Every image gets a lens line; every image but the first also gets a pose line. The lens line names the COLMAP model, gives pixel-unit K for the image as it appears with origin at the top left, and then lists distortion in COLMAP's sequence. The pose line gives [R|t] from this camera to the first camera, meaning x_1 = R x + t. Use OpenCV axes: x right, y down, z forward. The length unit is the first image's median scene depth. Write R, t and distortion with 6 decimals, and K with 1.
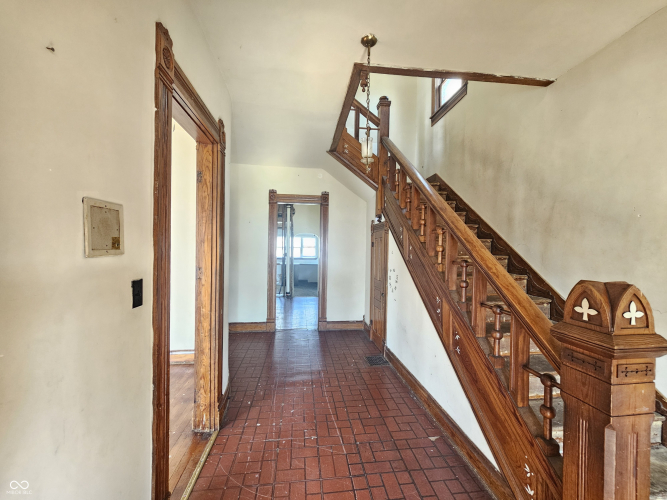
lens RADIAL K [[272.7, 0, 333.2], [0, 272.7, 253.2], [0, 0, 1]] dist [-0.001000, 0.001206]
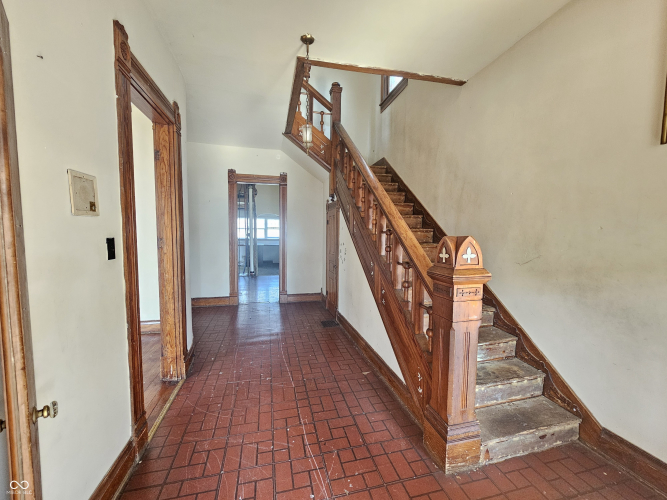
lens RADIAL K [[273.2, 0, 332.9], [0, 273.2, 254.1], [0, 0, 1]] dist [-0.000680, -0.000008]
pose [[0.993529, -0.014224, 0.112680, 0.073150], [0.007033, 0.997928, 0.063960, 0.046217], [-0.113357, -0.062754, 0.991571, -0.171618]]
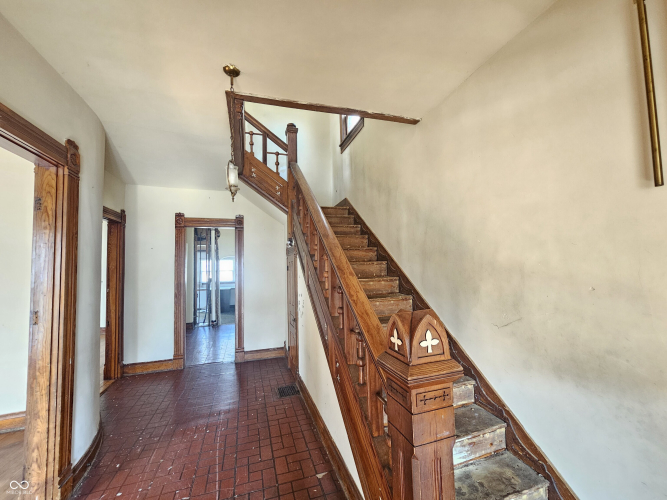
lens RADIAL K [[272.7, 0, 333.2], [0, 272.7, 253.2], [0, 0, 1]] dist [-0.001000, 0.001206]
pose [[0.982074, -0.029193, 0.186223, 0.224048], [0.041743, 0.997087, -0.063830, -0.028650], [-0.183817, 0.070459, 0.980432, 0.002239]]
